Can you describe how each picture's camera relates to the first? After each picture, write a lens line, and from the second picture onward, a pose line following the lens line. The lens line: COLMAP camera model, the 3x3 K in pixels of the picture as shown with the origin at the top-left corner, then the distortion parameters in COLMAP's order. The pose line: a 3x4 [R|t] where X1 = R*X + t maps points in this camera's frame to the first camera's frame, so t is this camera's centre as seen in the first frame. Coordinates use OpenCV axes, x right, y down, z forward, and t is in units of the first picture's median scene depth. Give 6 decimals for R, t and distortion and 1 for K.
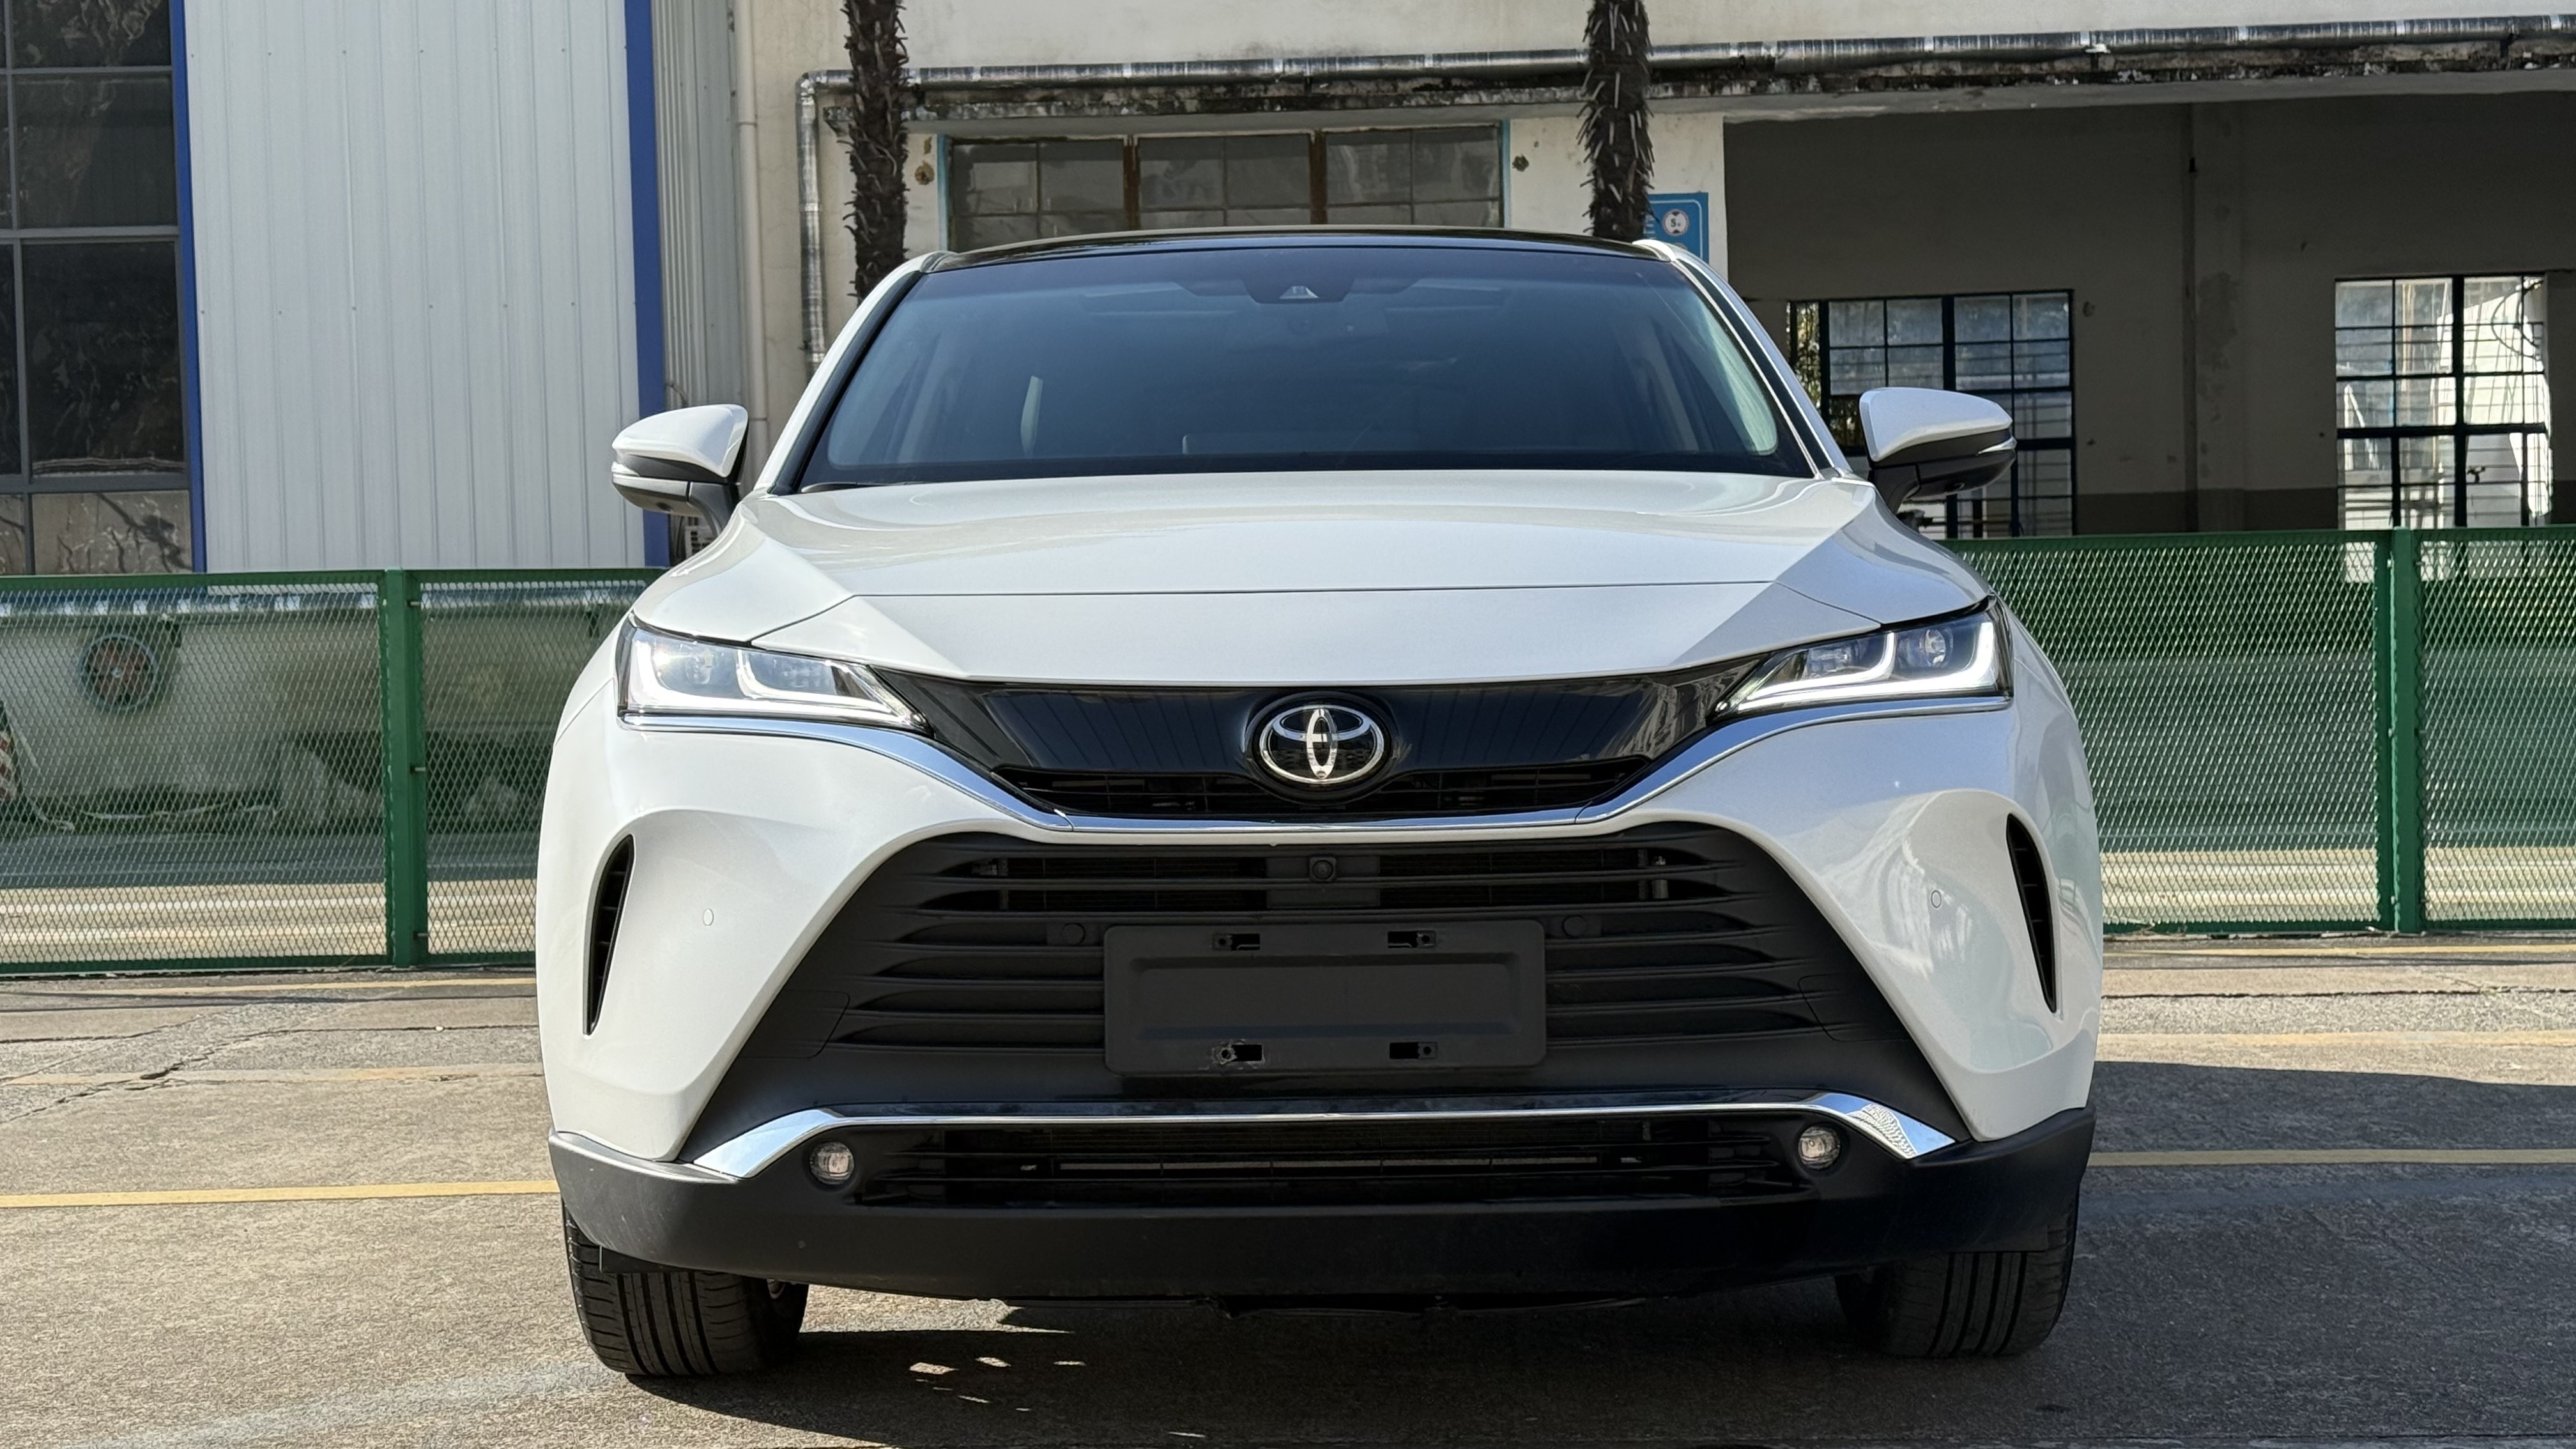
lens RADIAL K [[3460.1, 0, 1288.0], [0, 3460.1, 724.5], [0, 0, 1]] dist [0.113744, -0.072679]
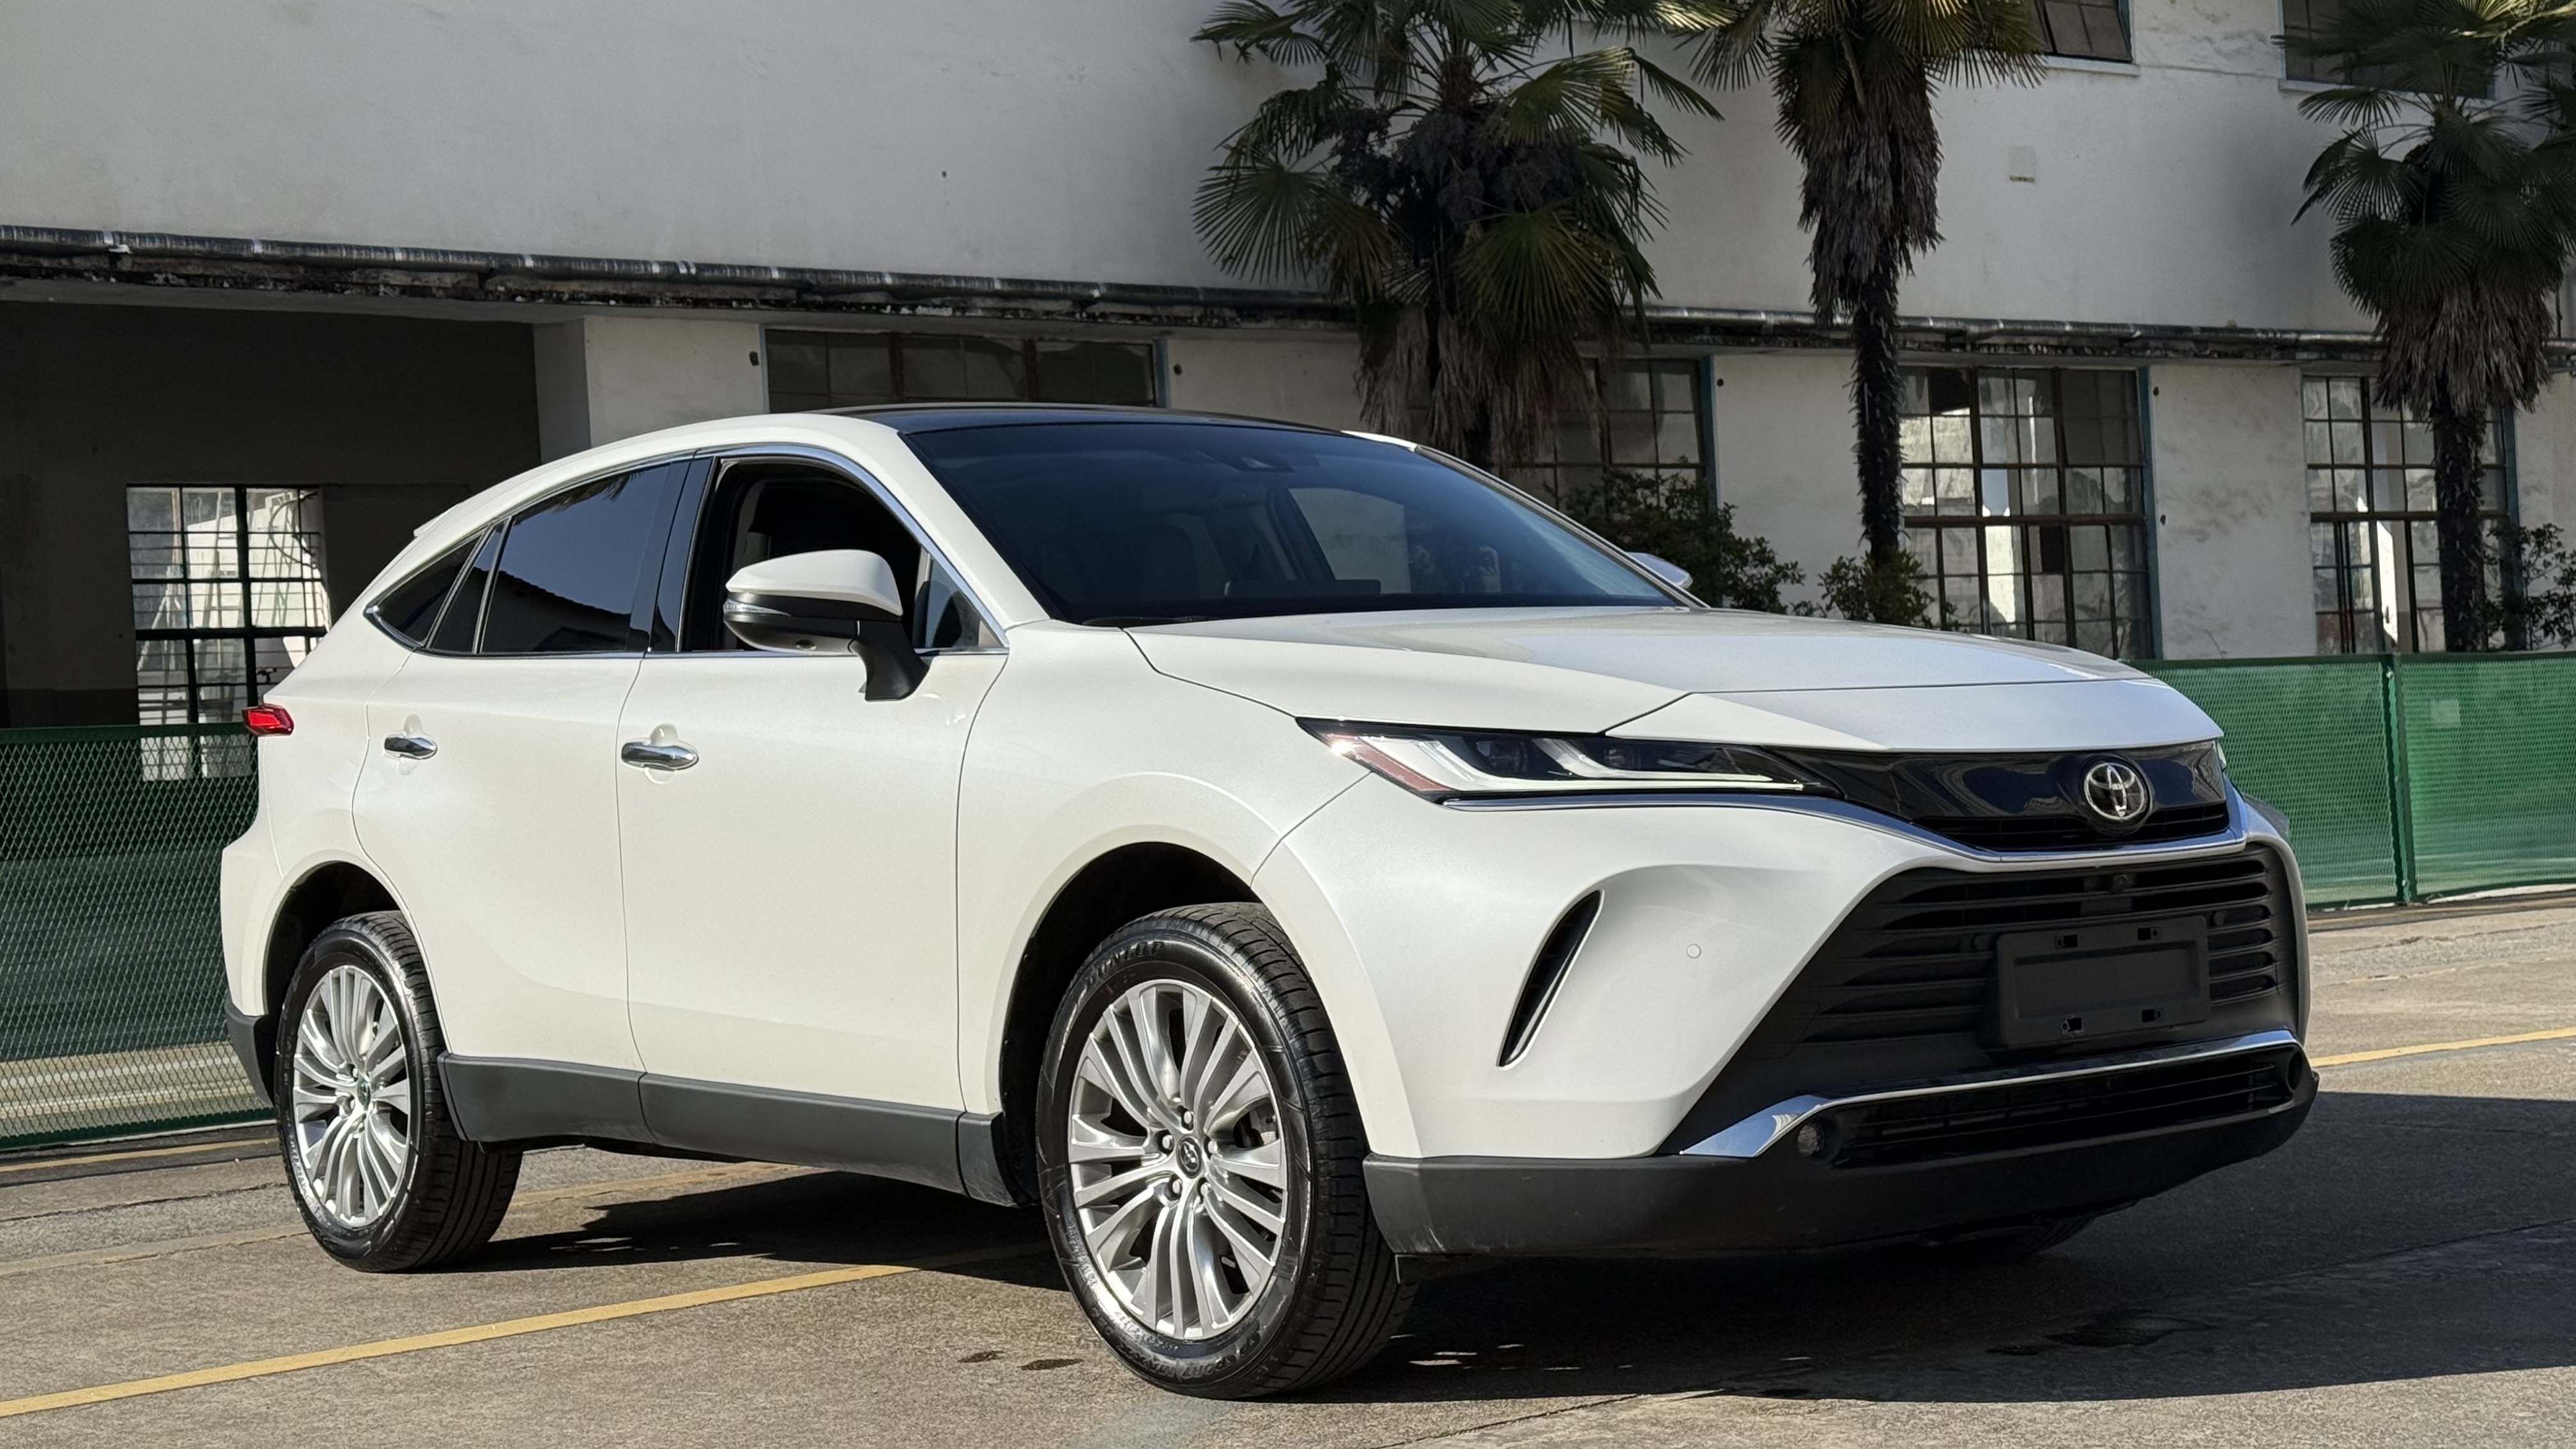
lens RADIAL K [[3424.3, 0, 1288.0], [0, 3424.3, 724.5], [0, 0, 1]] dist [0.019251, 0.104478]
pose [[0.790218, -0.010257, 0.612740, -0.112973], [0.046009, 0.998031, -0.042628, 0.002310], [-0.611096, 0.061877, 0.789134, 0.014188]]
